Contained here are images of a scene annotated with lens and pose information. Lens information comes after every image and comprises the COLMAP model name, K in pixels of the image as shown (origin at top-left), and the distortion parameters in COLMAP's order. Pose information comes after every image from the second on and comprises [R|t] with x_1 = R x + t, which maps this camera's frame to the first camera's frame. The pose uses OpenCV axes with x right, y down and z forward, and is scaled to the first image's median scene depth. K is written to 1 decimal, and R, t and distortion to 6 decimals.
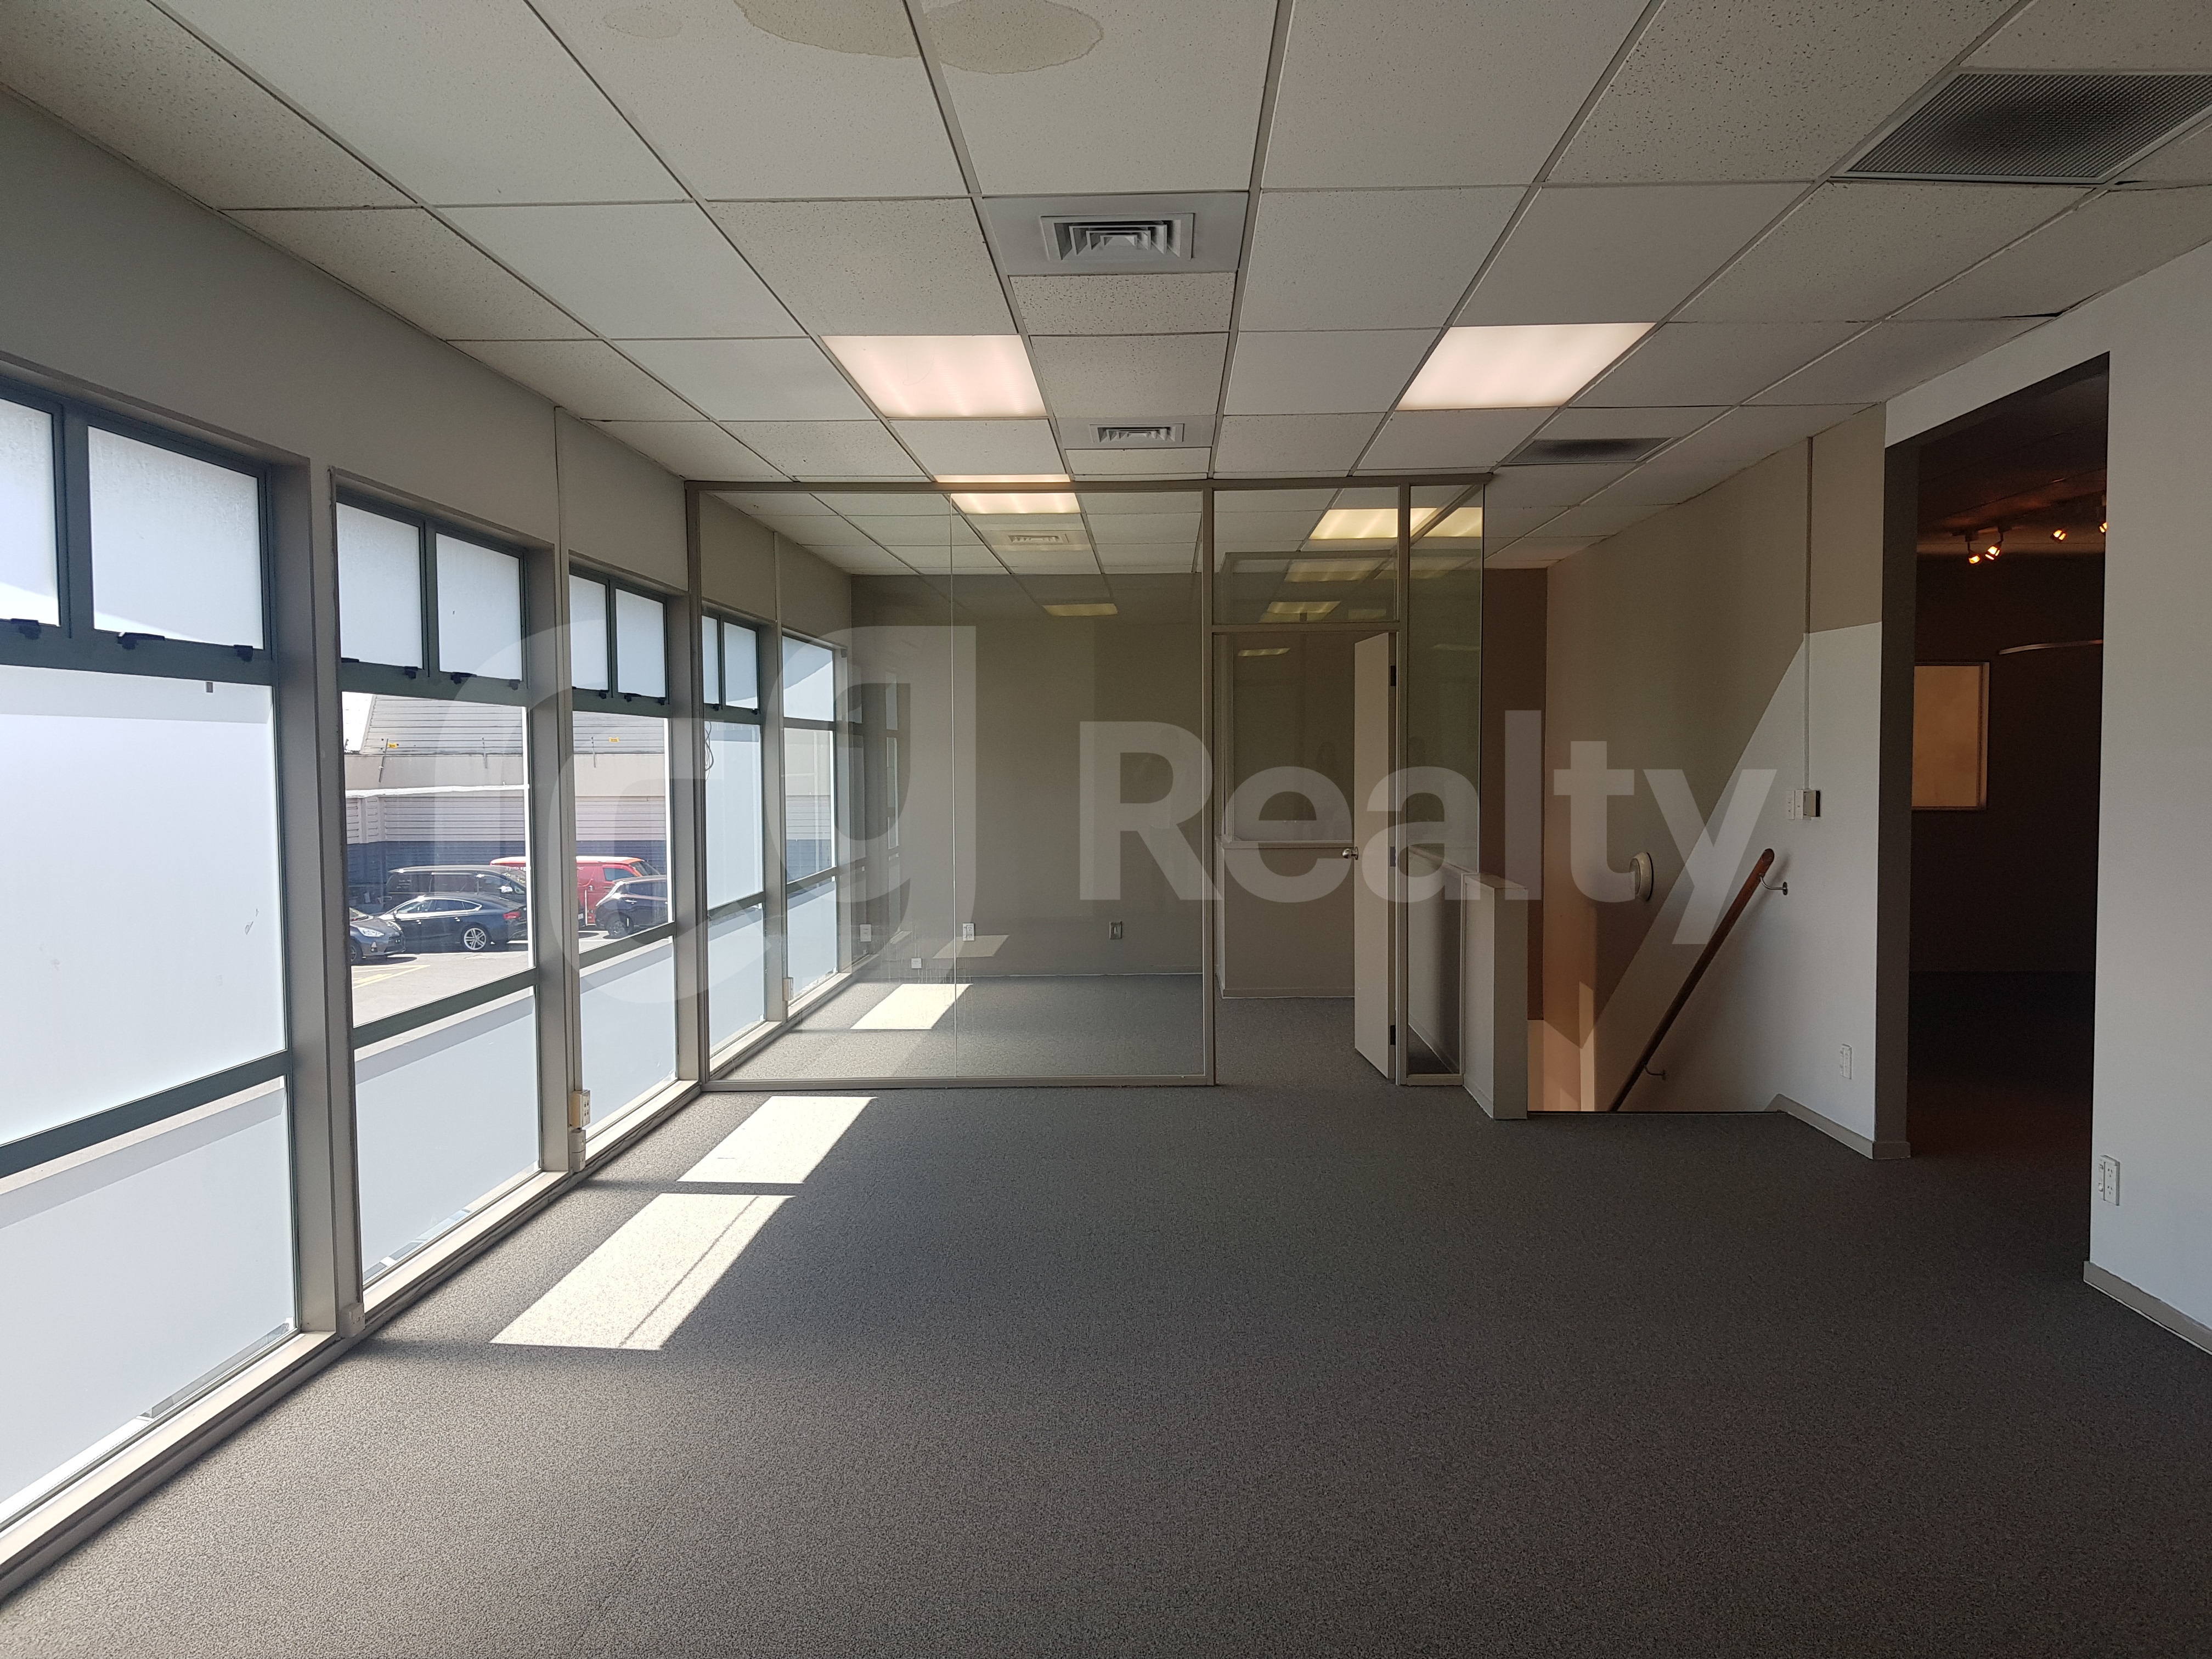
lens RADIAL K [[1742.2, 0, 1125.9], [0, 1742.2, 853.5], [0, 0, 1]] dist [0.050776, -0.106370]
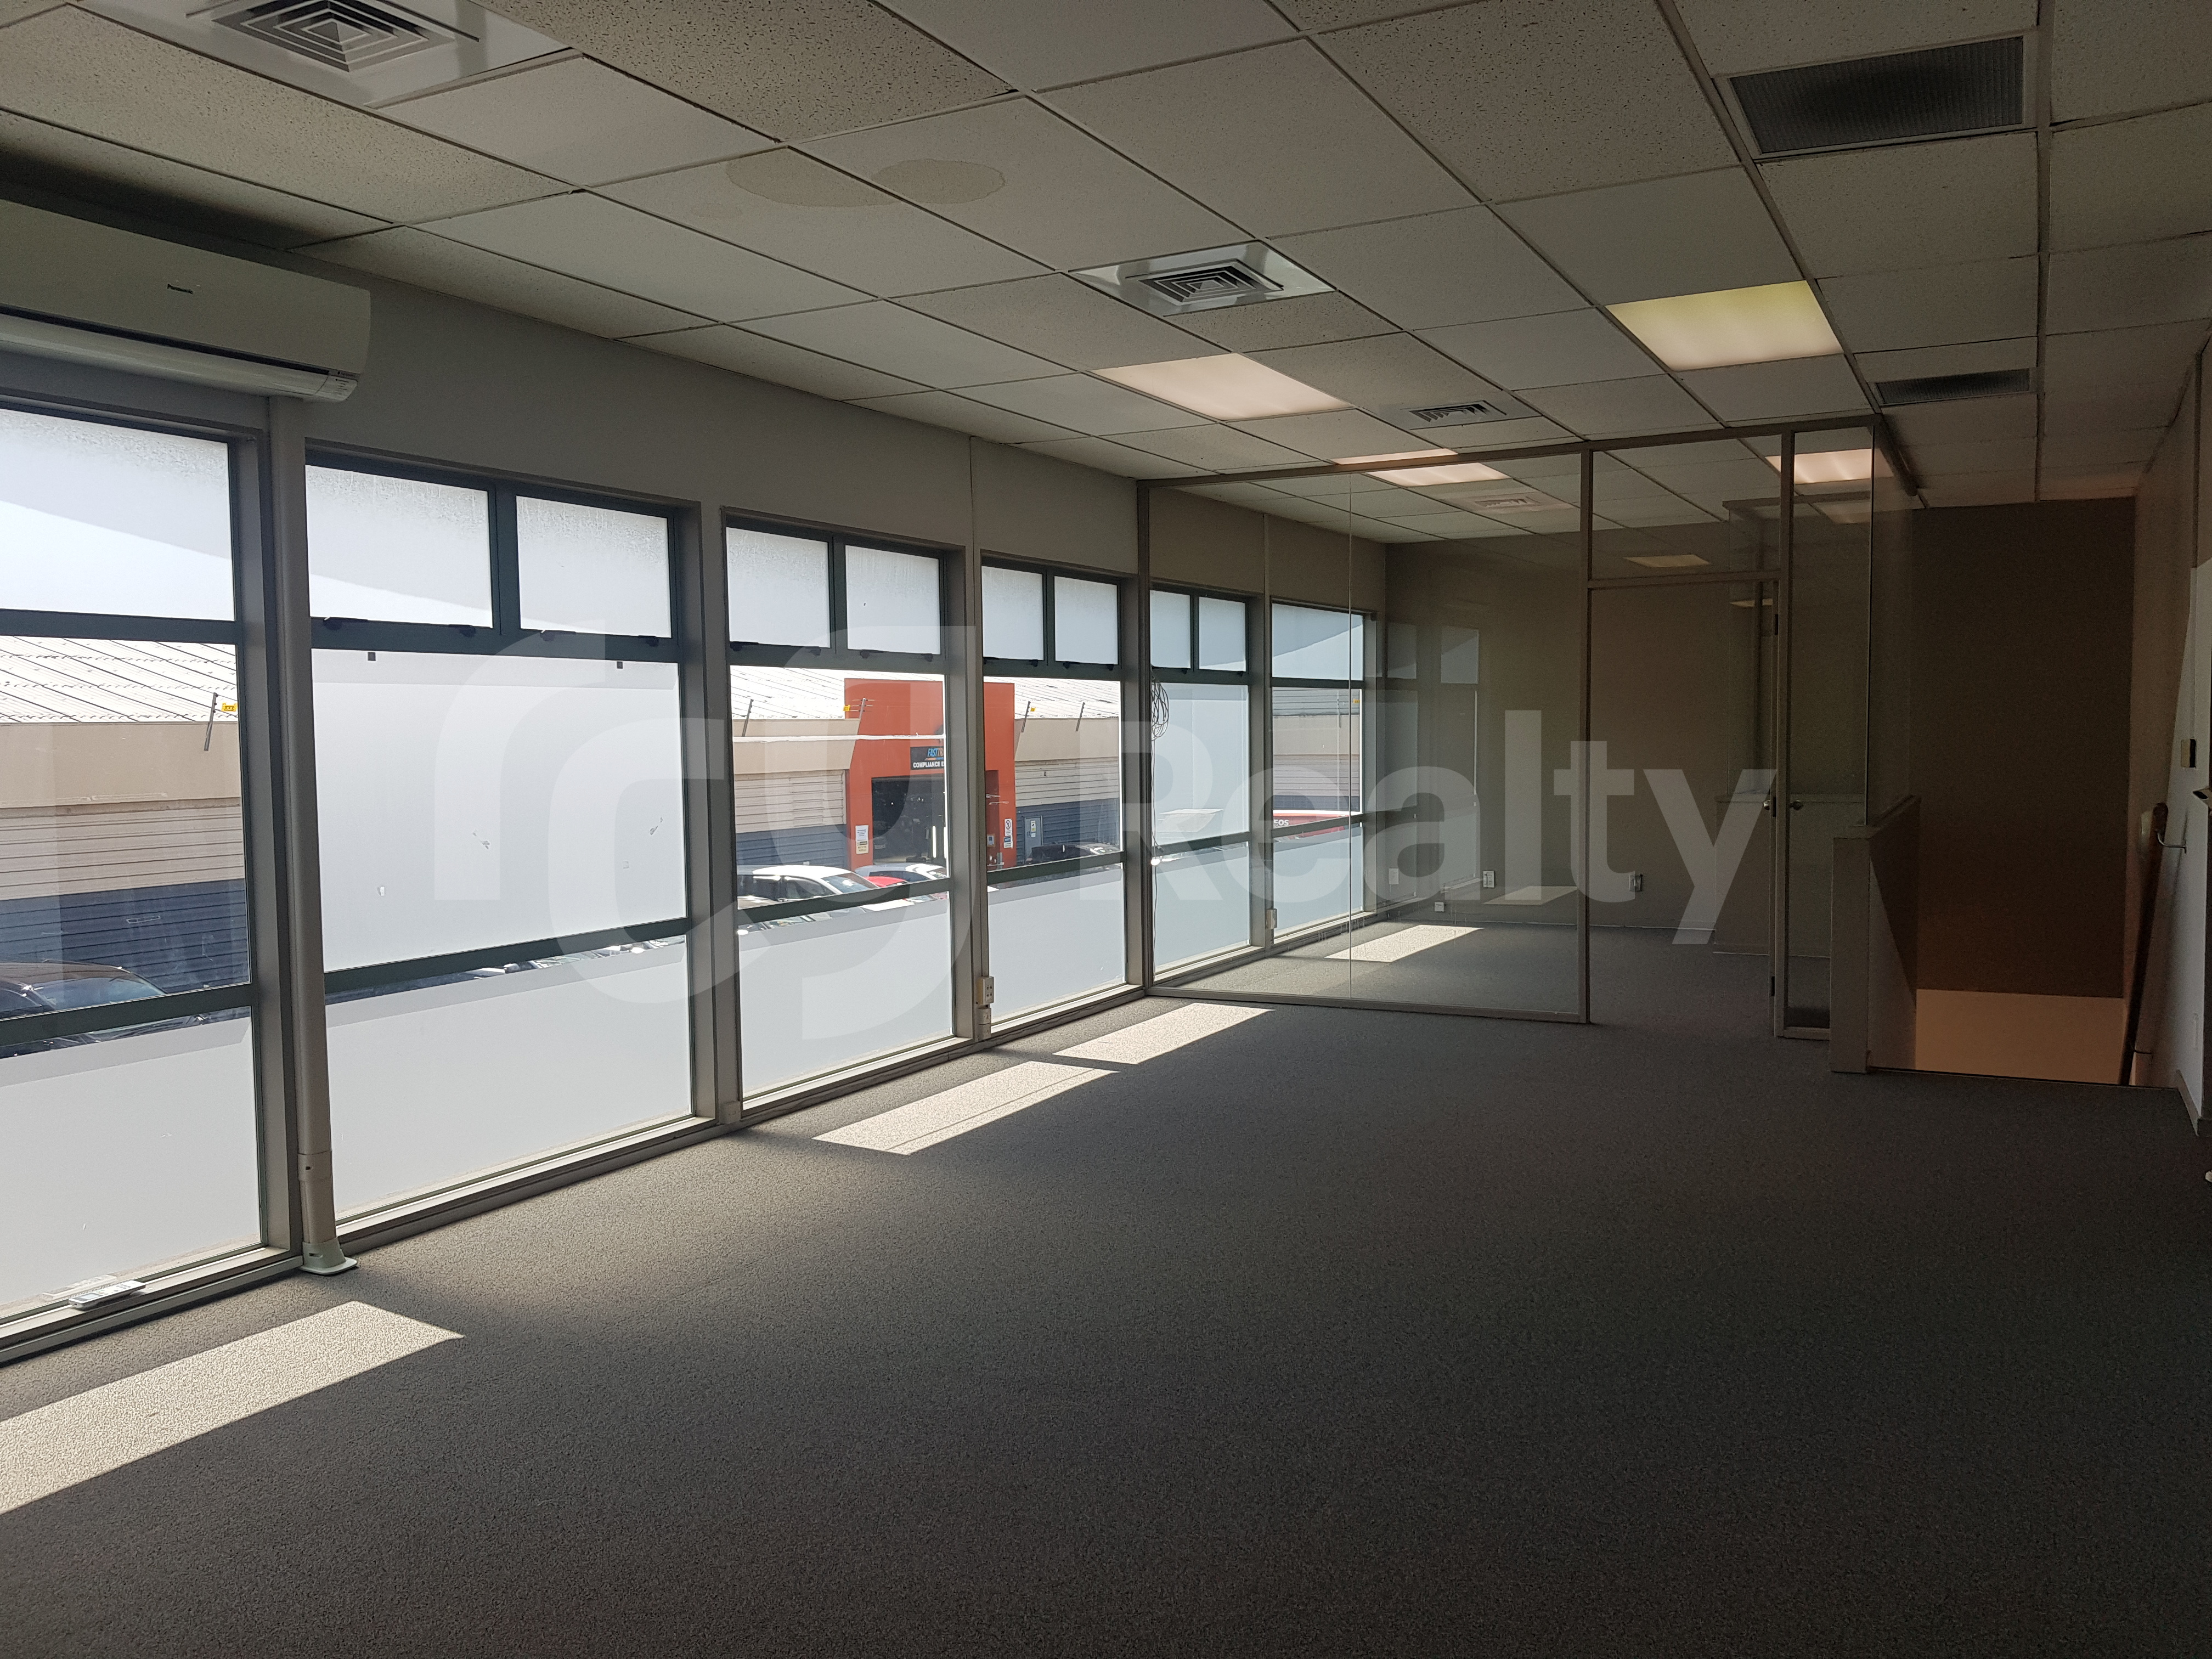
lens RADIAL K [[1742.2, 0, 1097.0], [0, 1742.2, 829.6], [0, 0, 1]] dist [0.050776, -0.106370]
pose [[0.892684, 0.021952, -0.450148, 0.316445], [-0.017854, 0.999752, 0.013348, 0.010643], [0.450329, -0.003878, 0.892854, -0.083930]]
